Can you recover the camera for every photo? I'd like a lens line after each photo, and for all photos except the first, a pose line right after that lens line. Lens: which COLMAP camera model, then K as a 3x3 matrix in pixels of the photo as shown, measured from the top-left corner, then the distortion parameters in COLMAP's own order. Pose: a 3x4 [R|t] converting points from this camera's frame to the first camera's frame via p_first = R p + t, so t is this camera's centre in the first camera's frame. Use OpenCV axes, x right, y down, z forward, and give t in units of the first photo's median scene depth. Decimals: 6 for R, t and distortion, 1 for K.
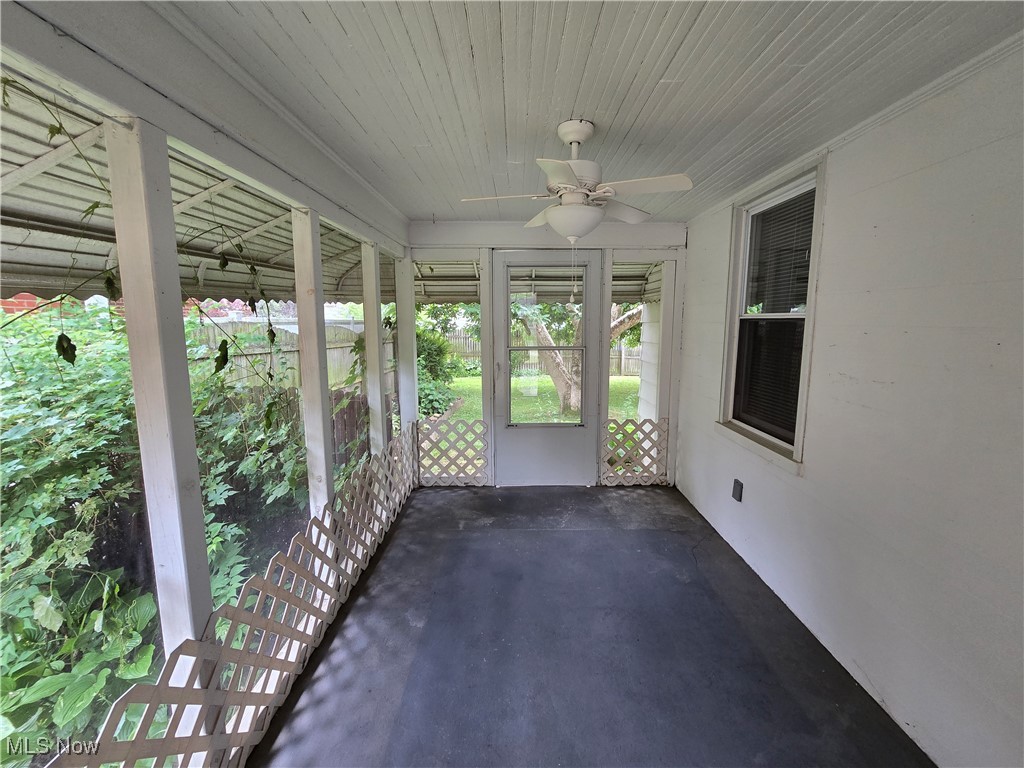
lens RADIAL K [[484.0, 0, 512.0], [0, 484.0, 384.0], [0, 0, 1]] dist [-0.000816, -0.000250]
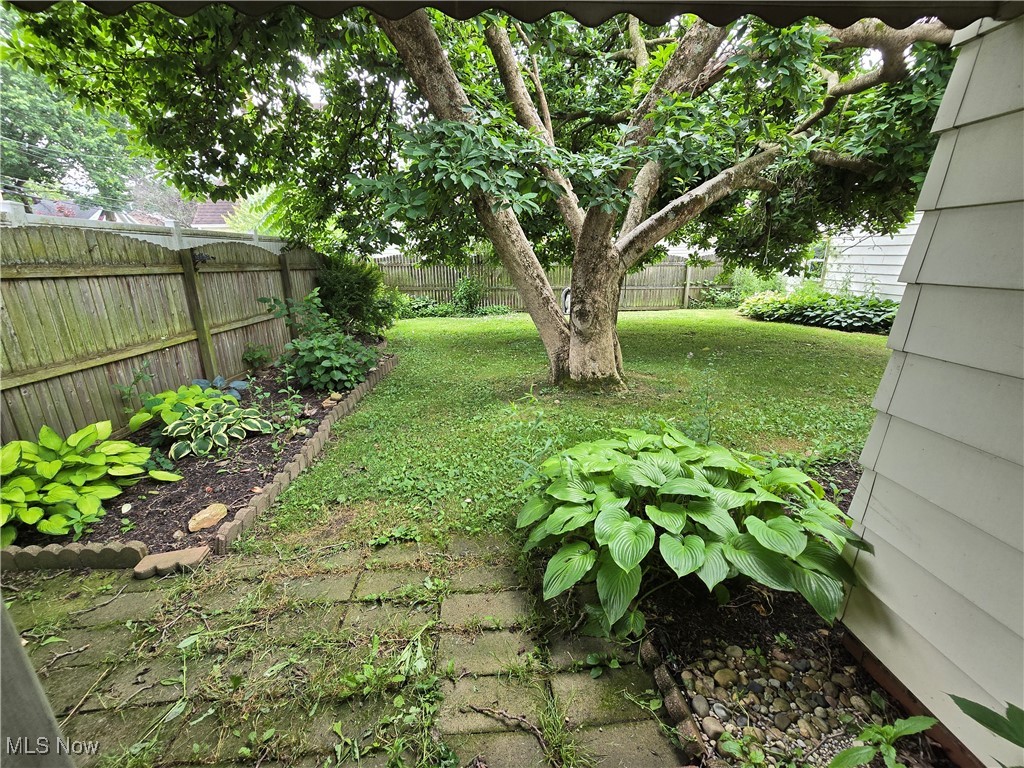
lens RADIAL K [[484.0, 0, 512.0], [0, 484.0, 384.0], [0, 0, 1]] dist [-0.000816, -0.000250]
pose [[0.997237, -0.034238, 0.065923, 0.012661], [0.025130, 0.990616, 0.134343, -0.019664], [-0.069904, -0.132315, 0.988740, 0.411383]]
